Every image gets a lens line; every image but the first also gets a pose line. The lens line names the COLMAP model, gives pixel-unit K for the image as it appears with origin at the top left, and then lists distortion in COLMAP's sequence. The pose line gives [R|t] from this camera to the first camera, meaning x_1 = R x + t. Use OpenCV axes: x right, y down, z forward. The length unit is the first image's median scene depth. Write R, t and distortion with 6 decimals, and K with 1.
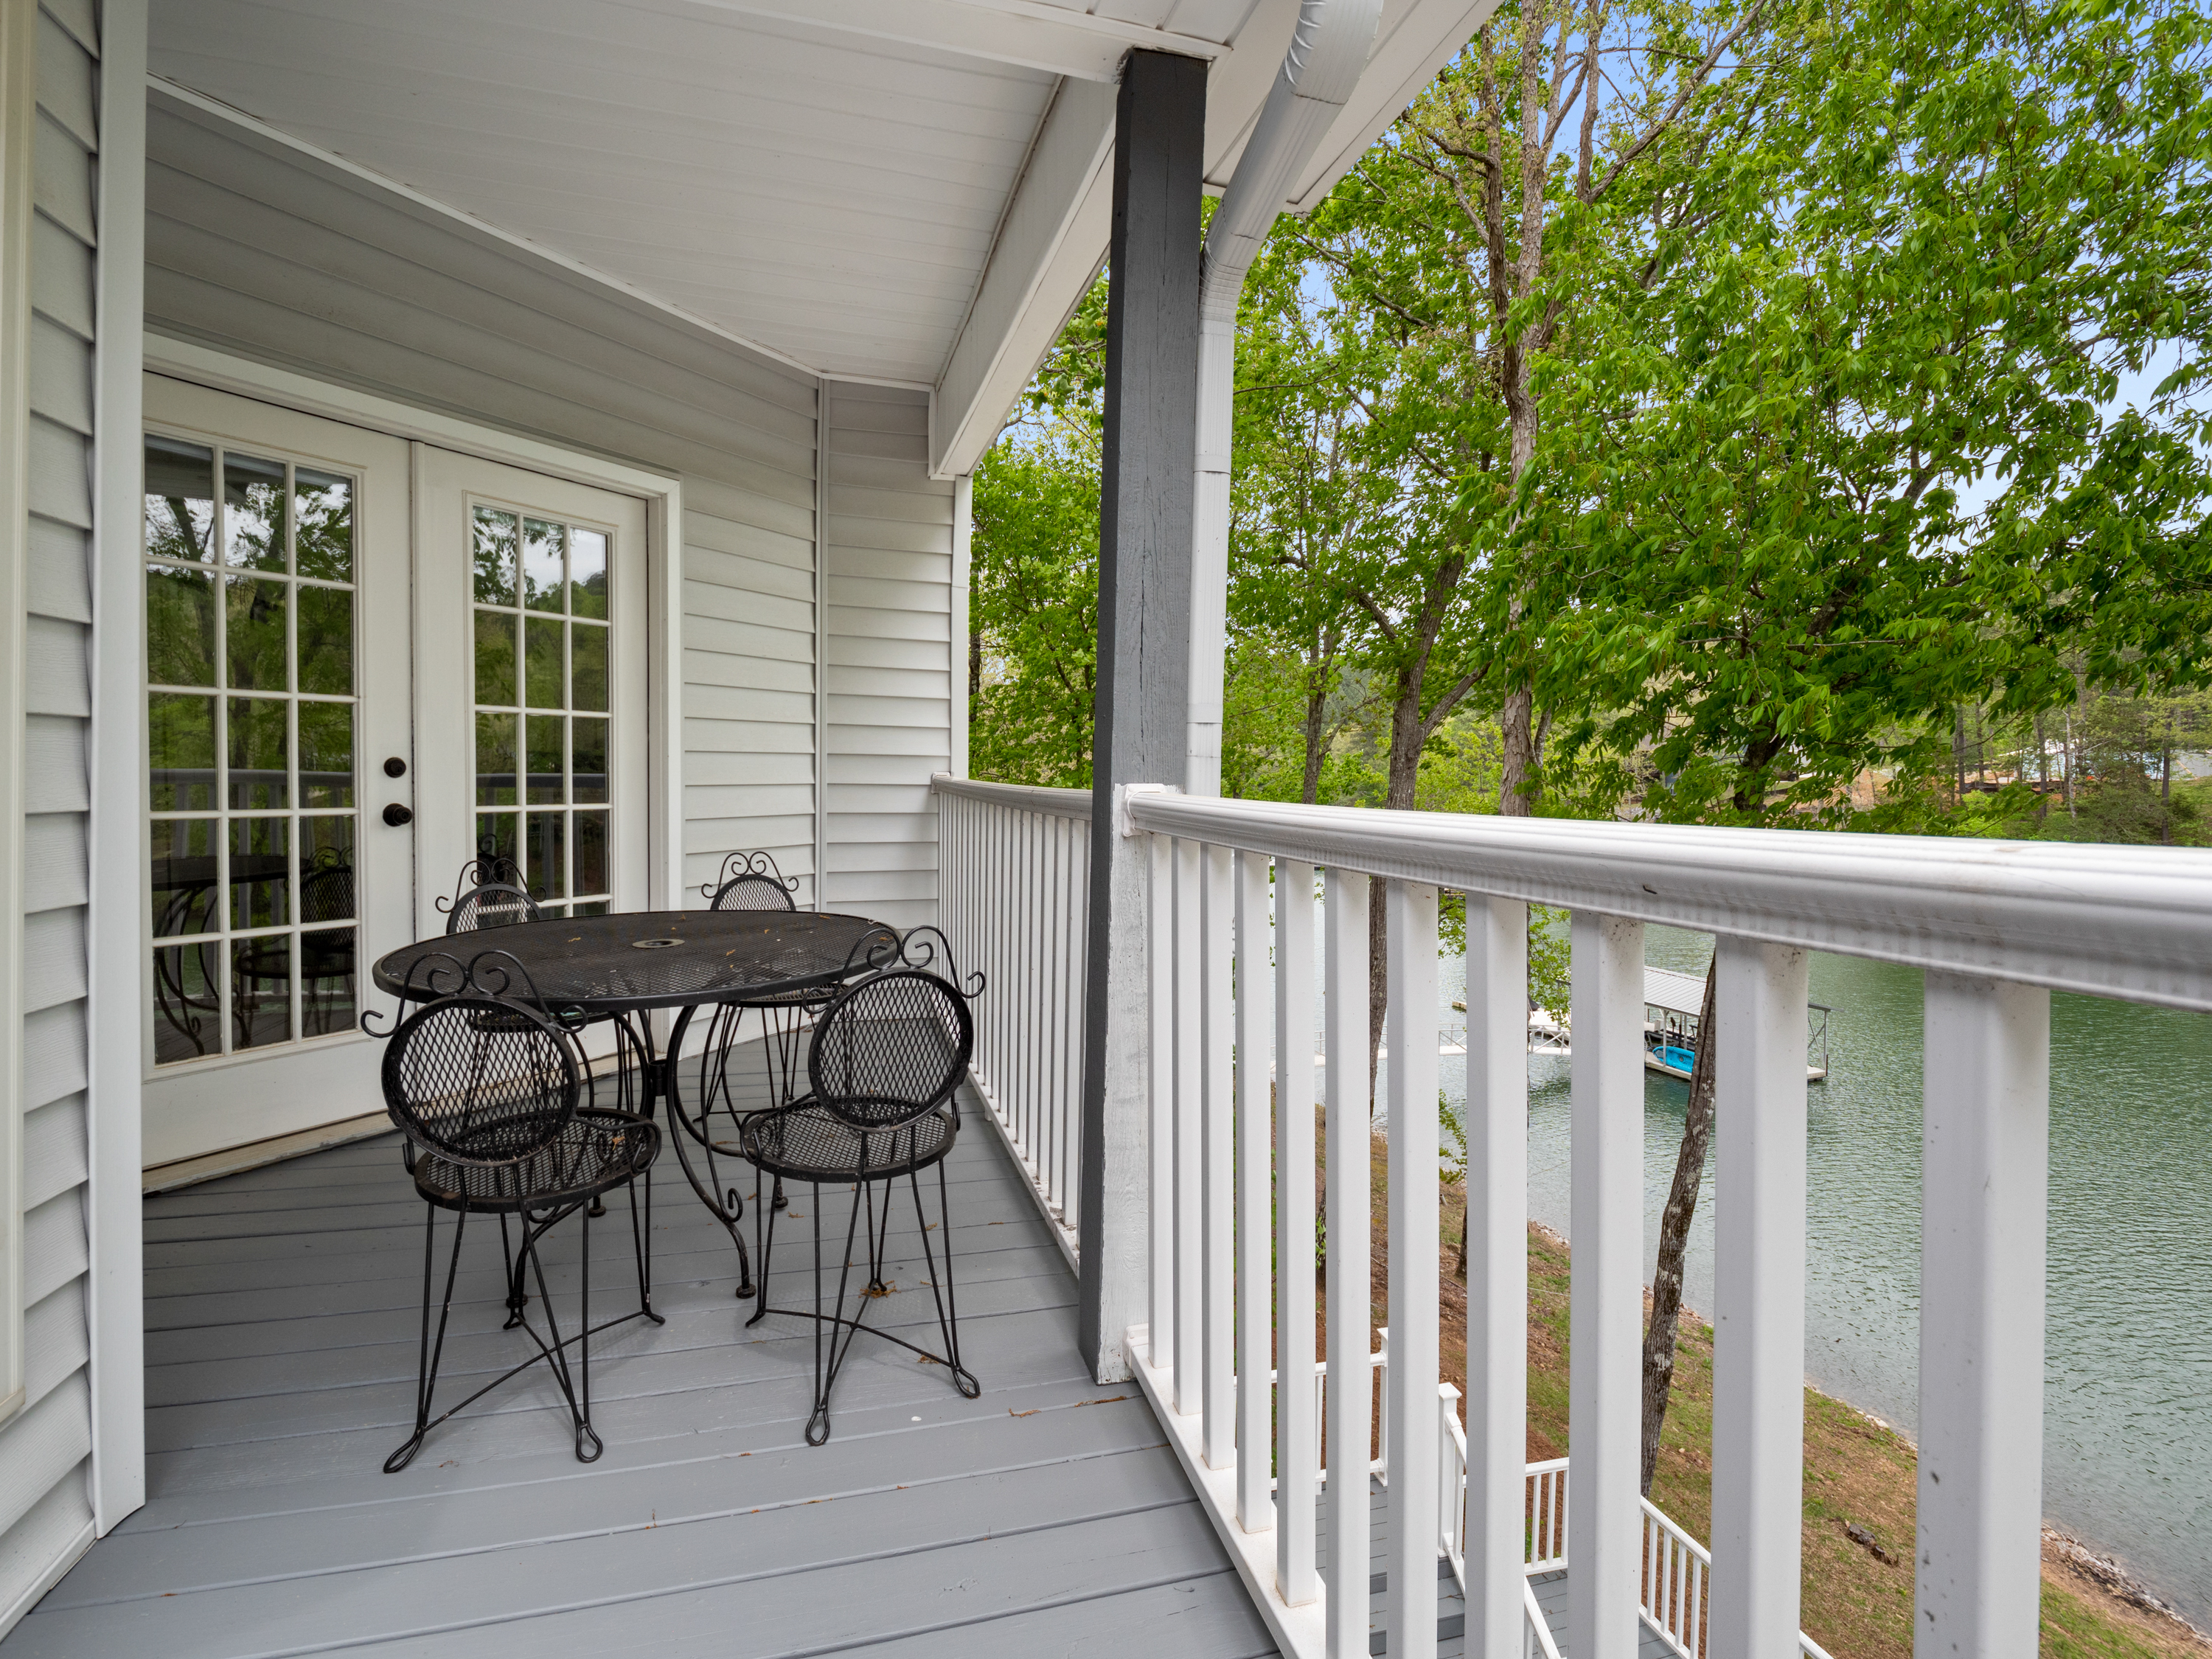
lens RADIAL K [[1068.4, 0, 1095.9], [0, 1068.4, 797.9], [0, 0, 1]] dist [-0.000157, -0.021955]
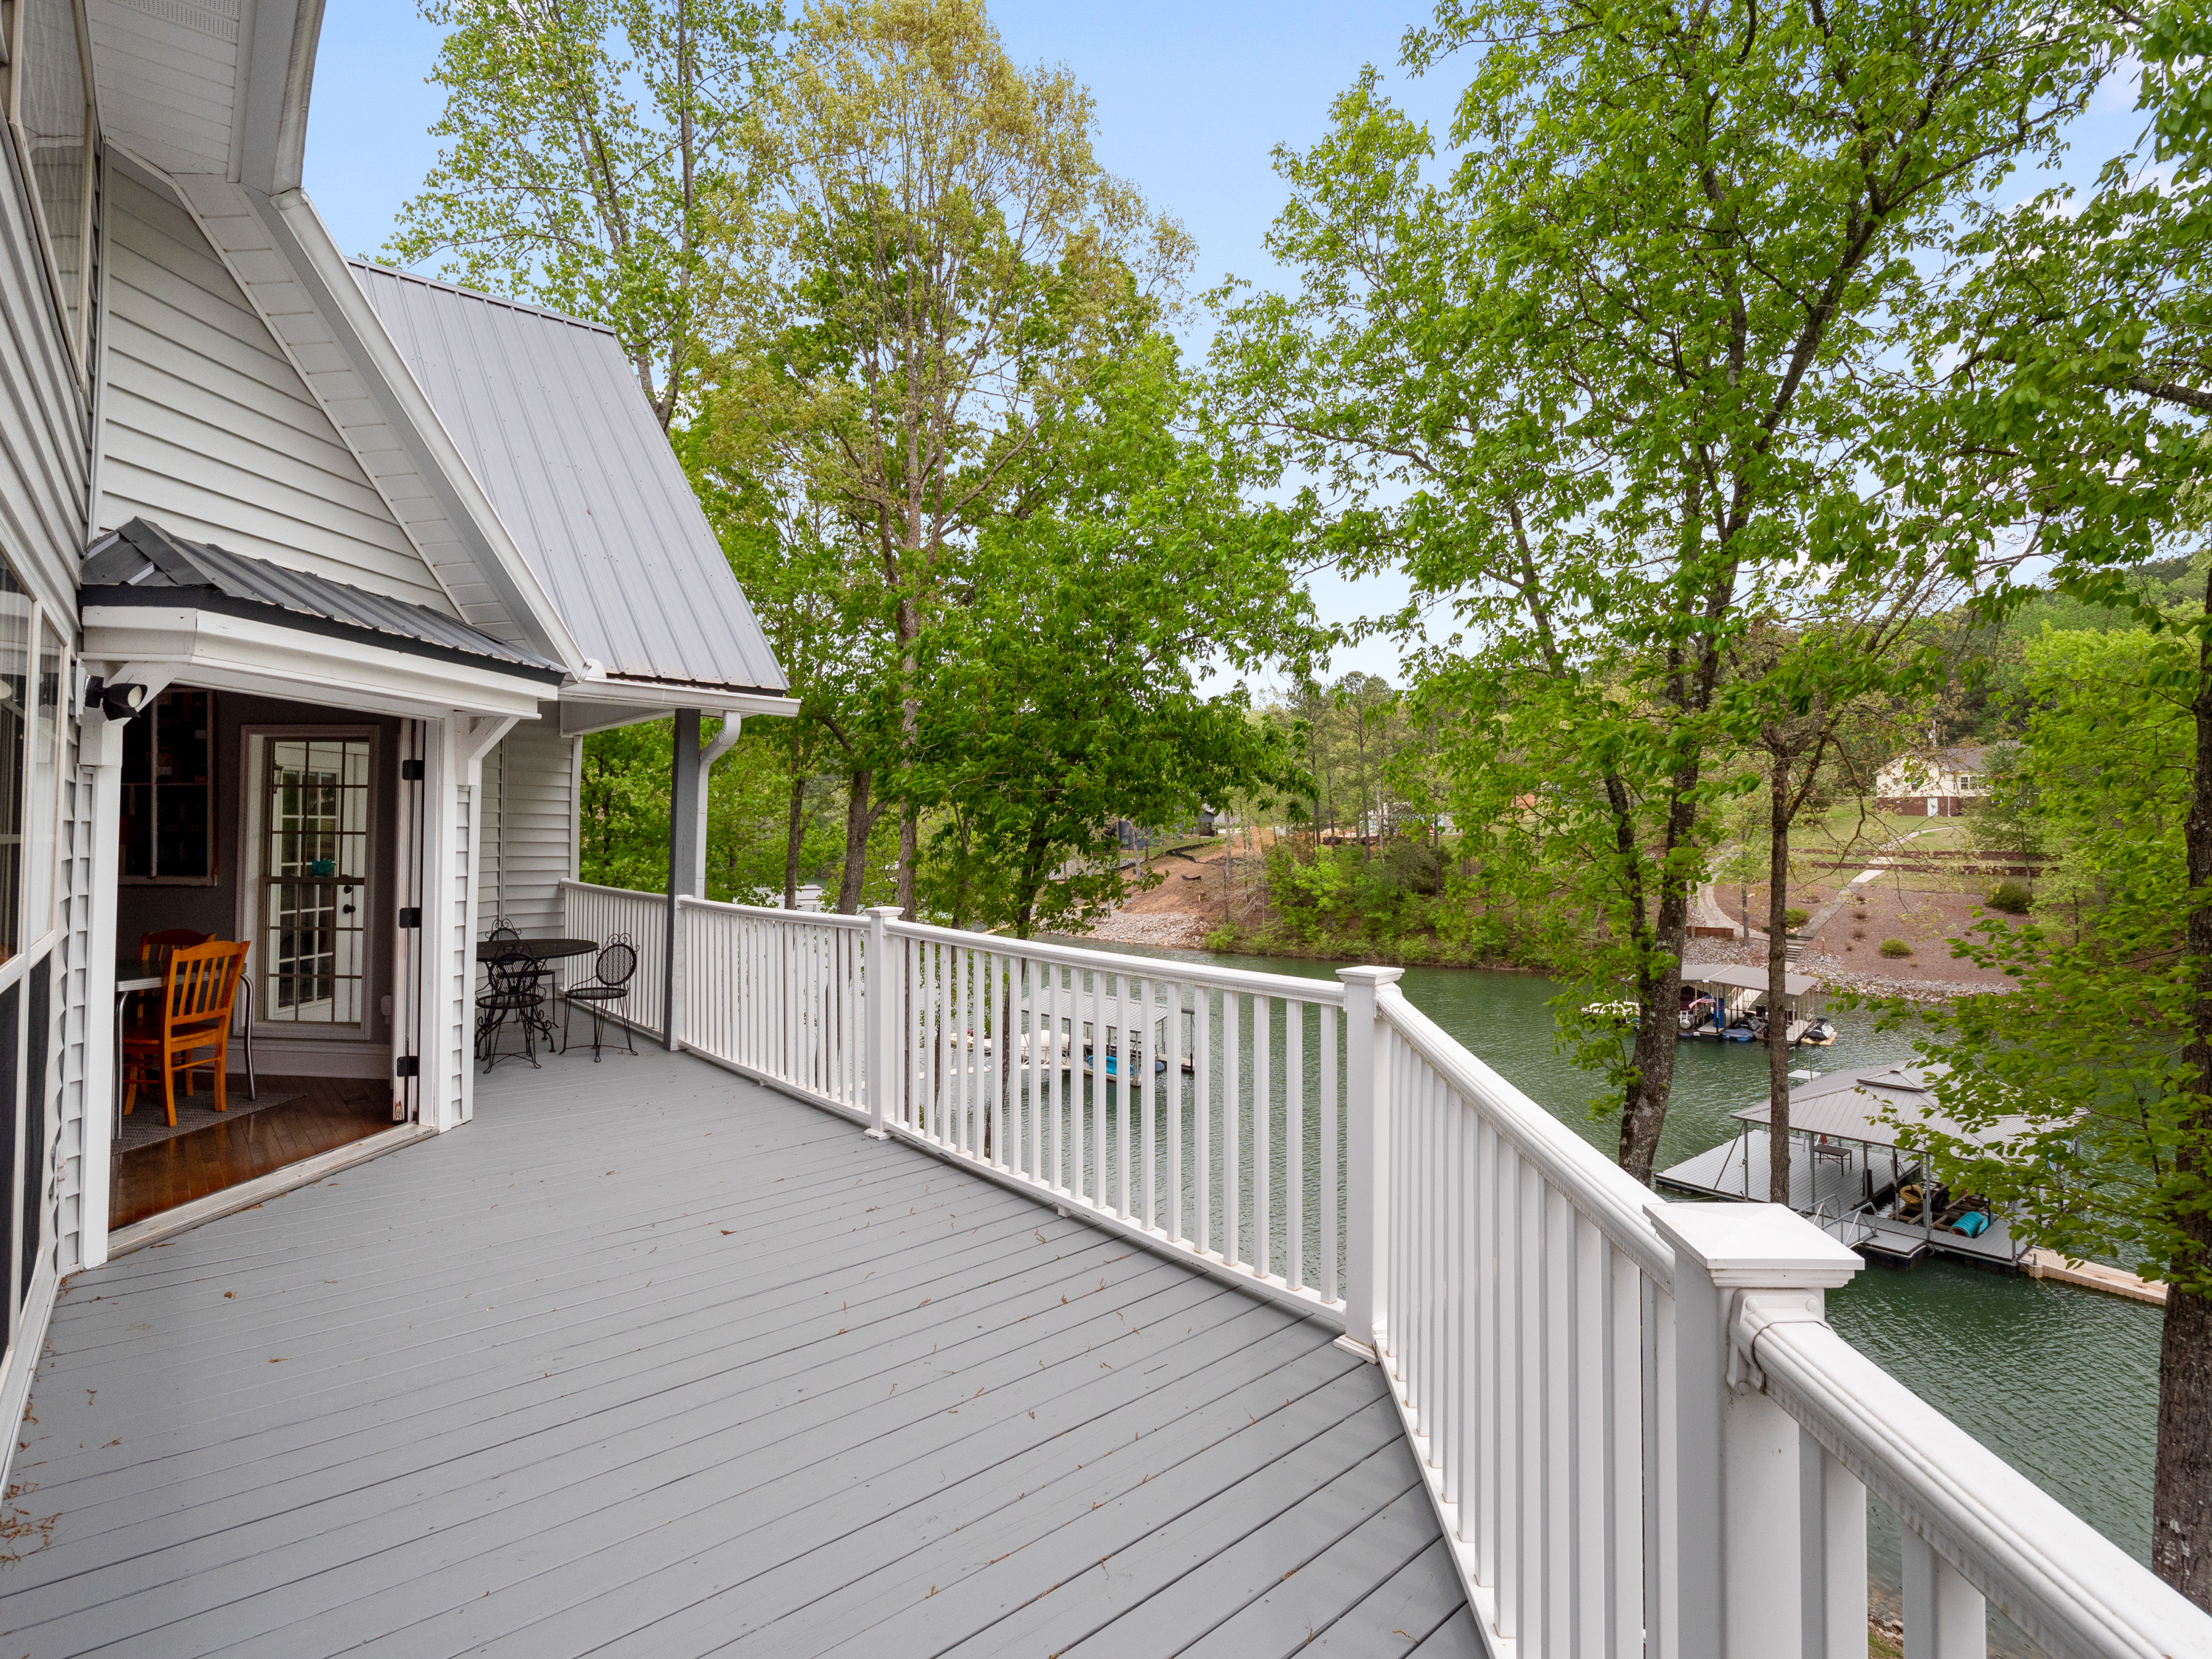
lens RADIAL K [[1068.4, 0, 1095.9], [0, 1068.4, 797.9], [0, 0, 1]] dist [-0.000157, -0.021955]
pose [[0.901037, 0.006145, 0.433698, -0.244004], [0.016392, 0.998703, -0.048205, -0.129721], [-0.433432, 0.050544, 0.899768, -2.659301]]
